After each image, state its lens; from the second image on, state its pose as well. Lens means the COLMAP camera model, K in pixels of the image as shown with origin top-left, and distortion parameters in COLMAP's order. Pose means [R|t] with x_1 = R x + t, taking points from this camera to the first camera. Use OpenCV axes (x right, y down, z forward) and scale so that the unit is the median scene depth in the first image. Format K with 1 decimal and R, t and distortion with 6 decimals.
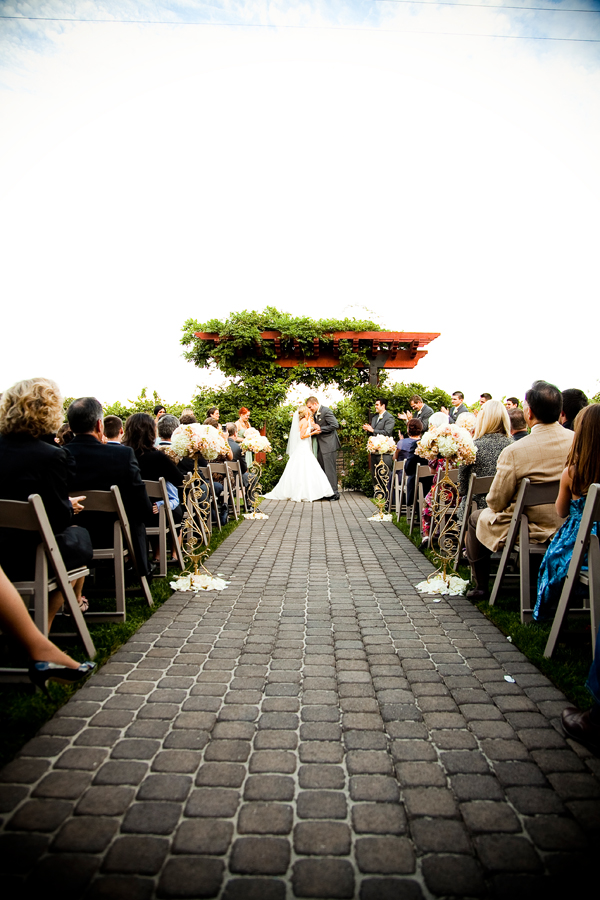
lens RADIAL K [[648.4, 0, 298.6], [0, 648.4, 454.8], [0, 0, 1]] dist [-0.083170, 0.033488]
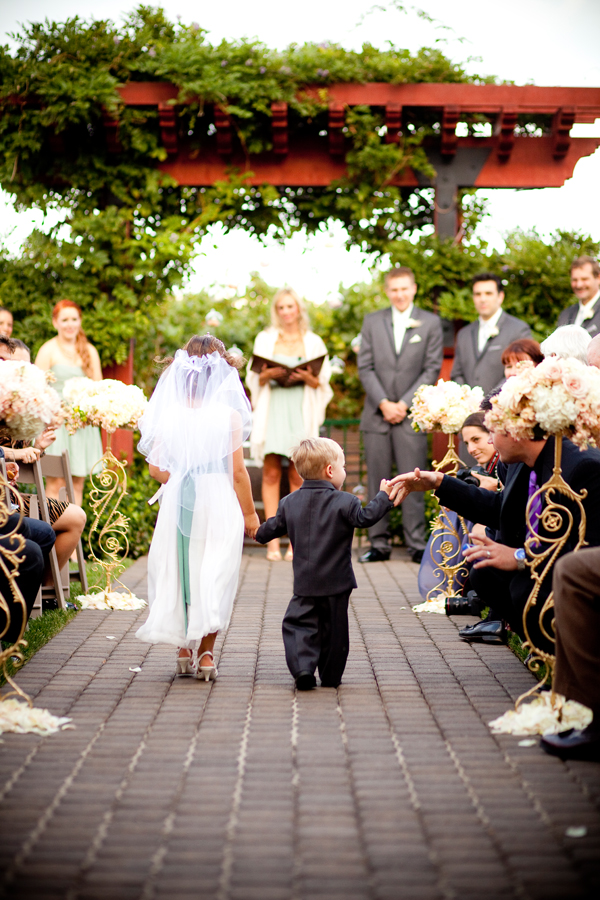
lens RADIAL K [[2228.3, 0, 295.8], [0, 2228.3, 427.7], [0, 0, 1]] dist [-0.038606, 0.000000]
pose [[0.999580, -0.000755, 0.028983, 0.001190], [0.001027, 0.999956, -0.009368, 0.005200], [-0.028974, 0.009393, 0.999536, -0.192567]]
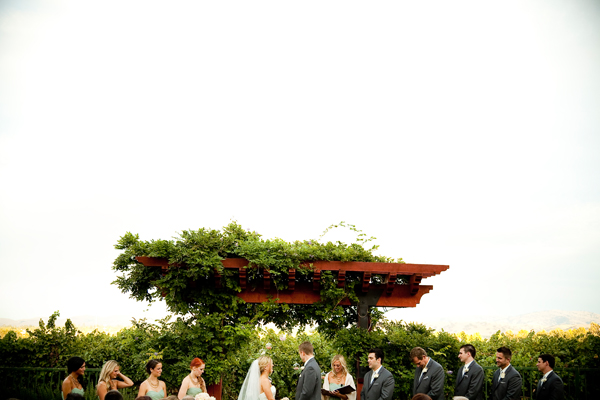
lens RADIAL K [[890.9, 0, 296.8], [0, 890.9, 197.7], [0, 0, 1]] dist [0.194977, 0.000000]
pose [[0.998101, 0.029155, 0.054256, -0.029187], [-0.017891, 0.980131, -0.197541, -0.050170], [-0.058937, 0.196195, 0.978792, -0.086016]]
